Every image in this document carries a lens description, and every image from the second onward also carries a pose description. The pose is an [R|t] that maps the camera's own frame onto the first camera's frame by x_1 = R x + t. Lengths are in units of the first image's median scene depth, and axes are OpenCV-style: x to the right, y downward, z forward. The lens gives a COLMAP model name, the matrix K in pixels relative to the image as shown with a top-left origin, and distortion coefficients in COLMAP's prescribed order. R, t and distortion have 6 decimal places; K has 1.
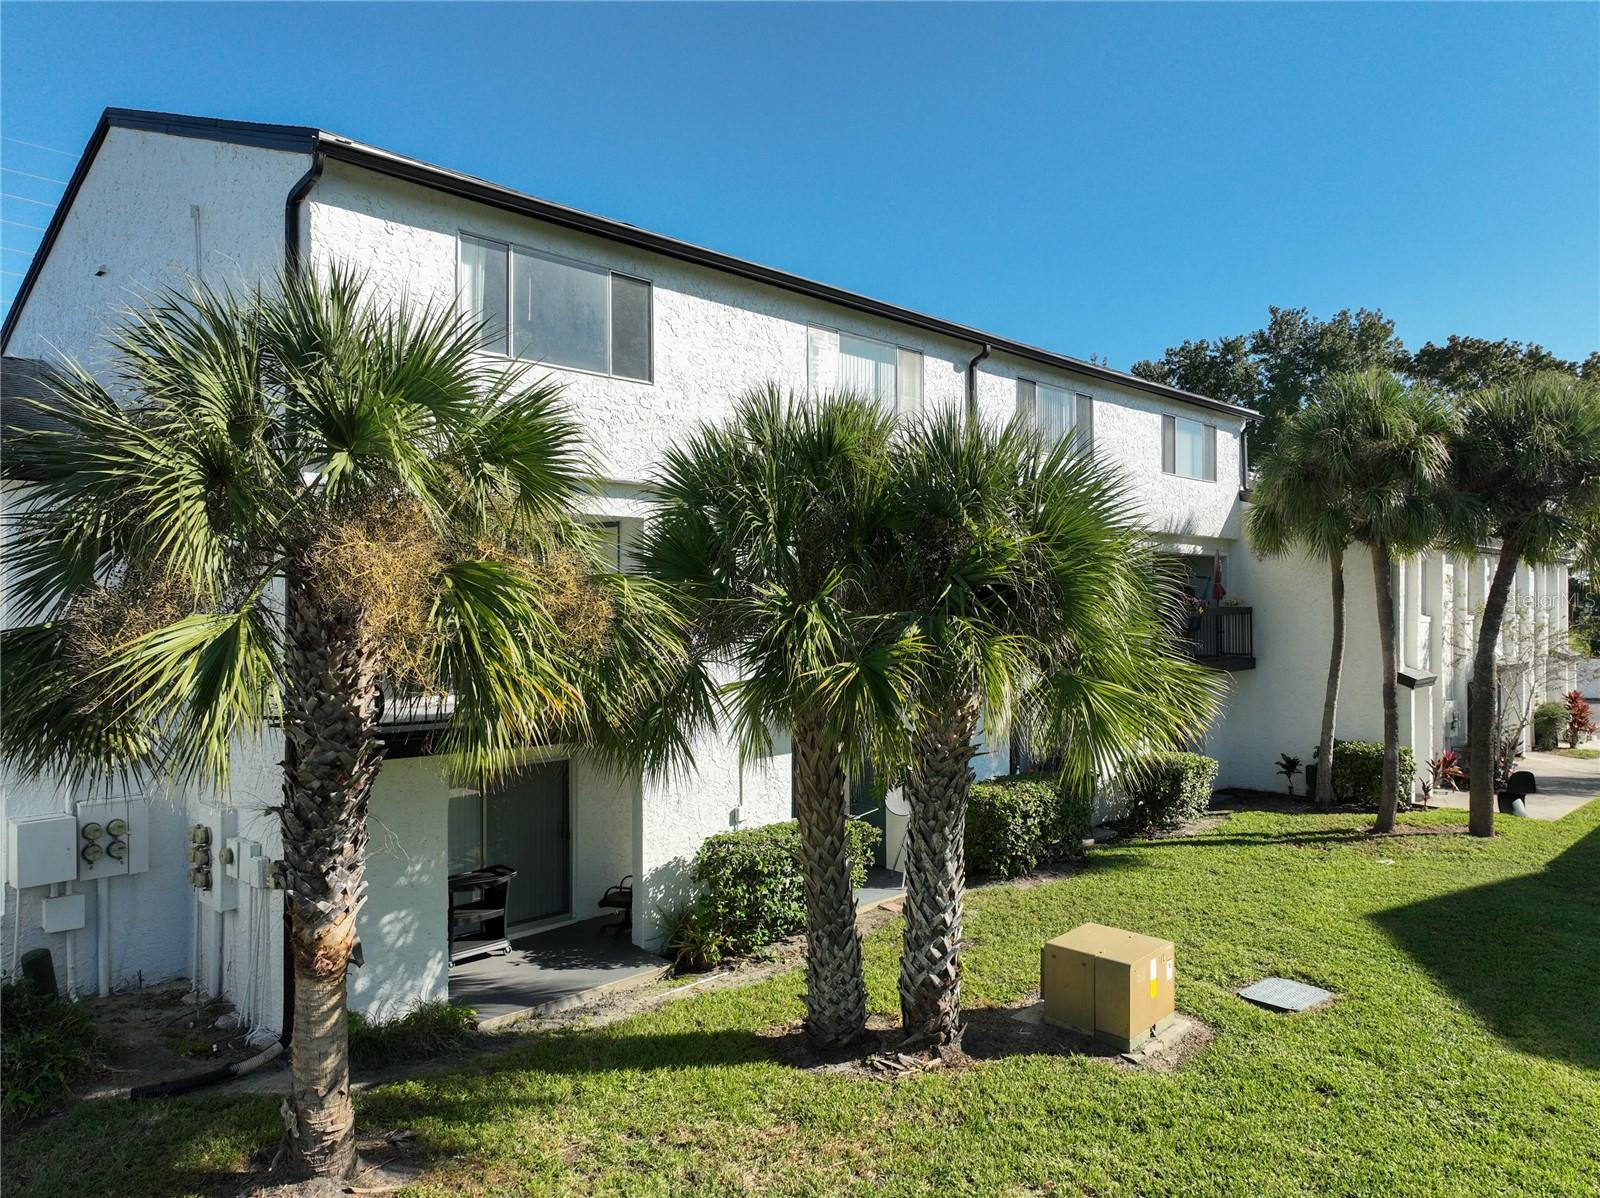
lens RADIAL K [[1119.6, 0, 806.7], [0, 1119.6, 597.4], [0, 0, 1]] dist [-0.003256, 0.024522]
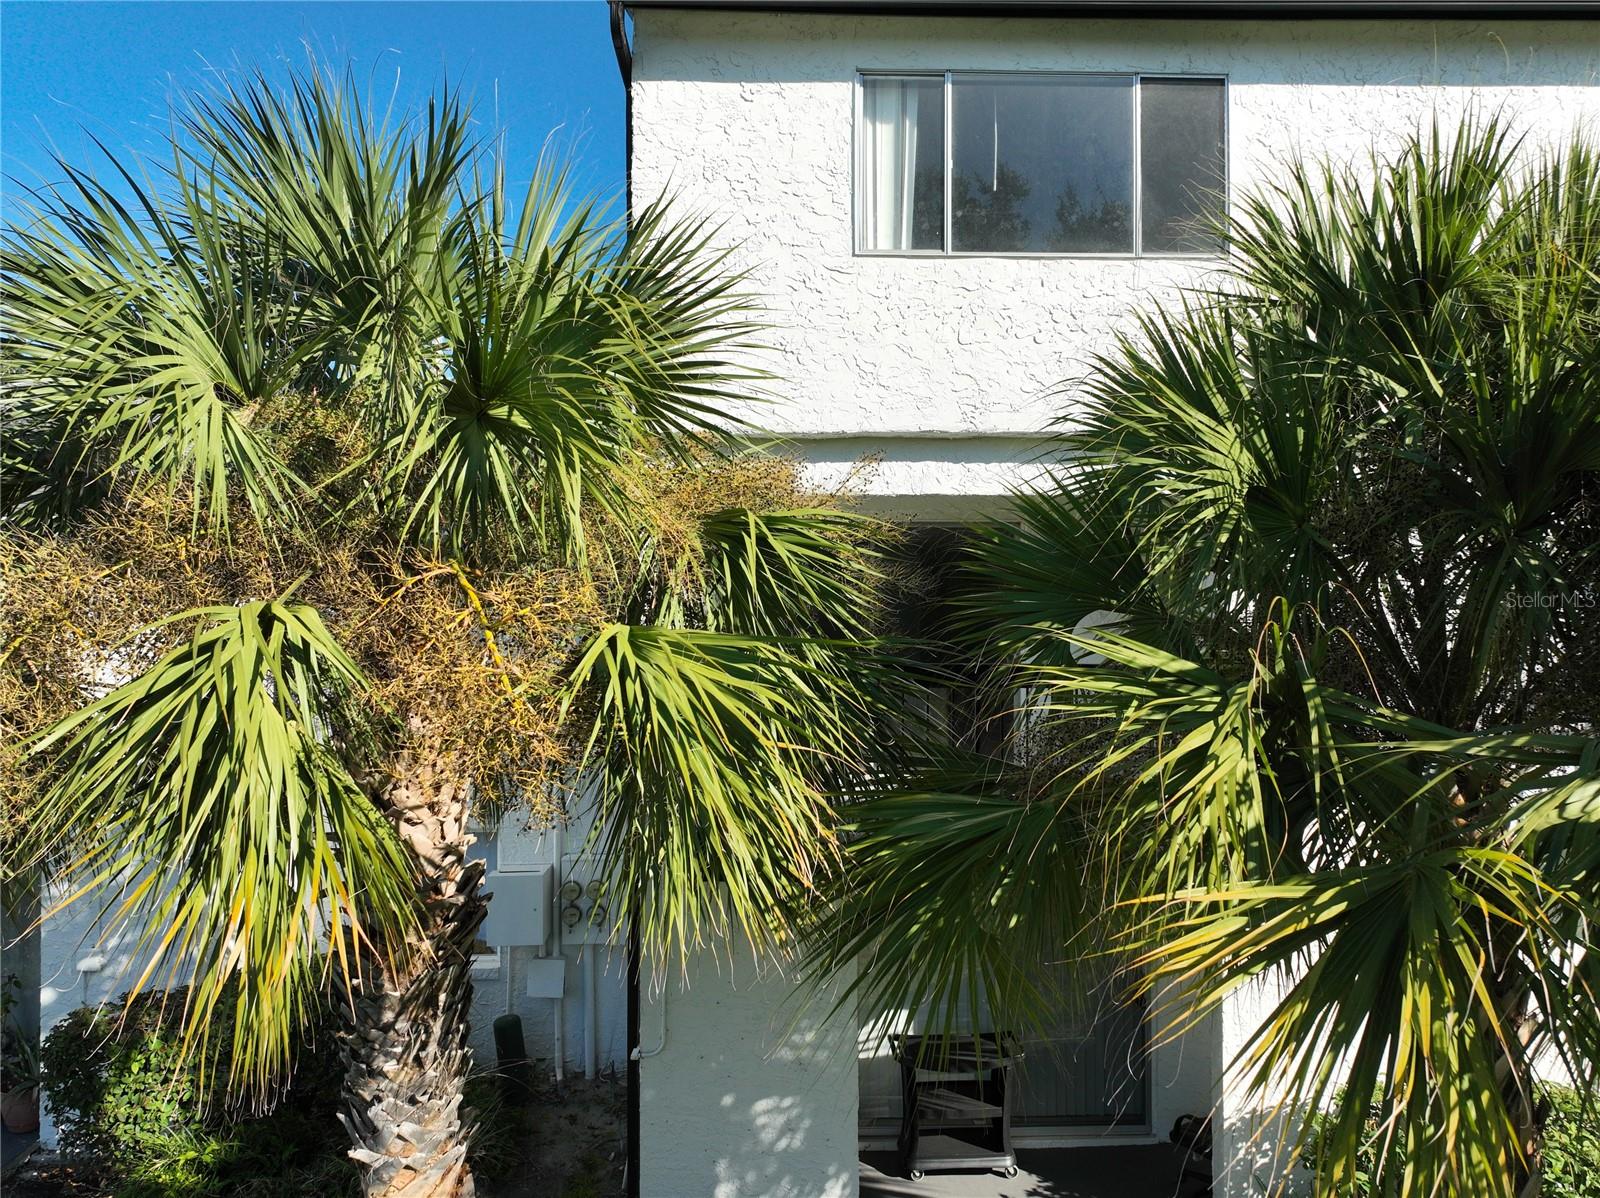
lens RADIAL K [[1138.1, 0, 790.4], [0, 1138.1, 602.6], [0, 0, 1]] dist [0.000820, 0.002737]
pose [[0.714950, -0.002978, -0.699169, 0.128708], [0.003461, 0.999994, -0.000720, -0.020550], [0.699167, -0.001905, 0.714956, 0.528227]]
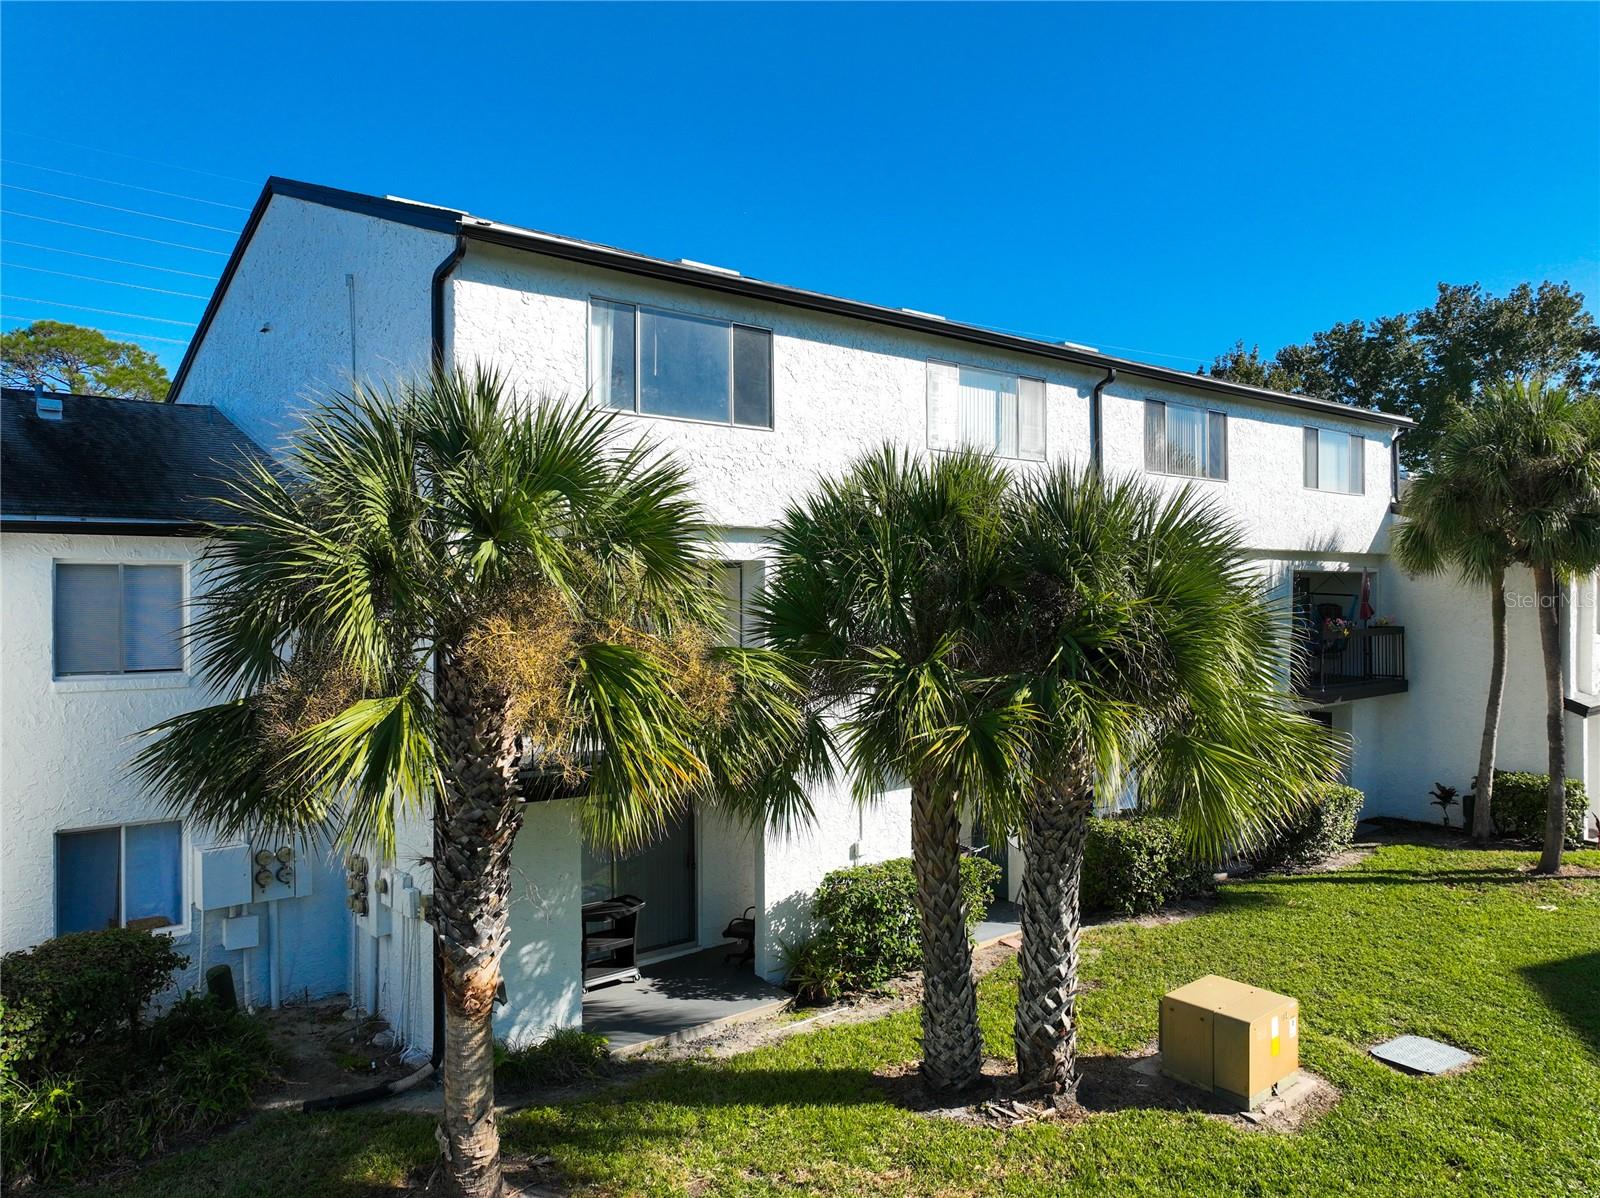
lens RADIAL K [[1154.4, 0, 809.5], [0, 1154.4, 594.9], [0, 0, 1]] dist [-0.007517, 0.032713]
pose [[0.993896, -0.001790, -0.110303, 0.014138], [0.002409, 0.999982, 0.005484, -0.055752], [0.110291, -0.005716, 0.993883, -0.056400]]
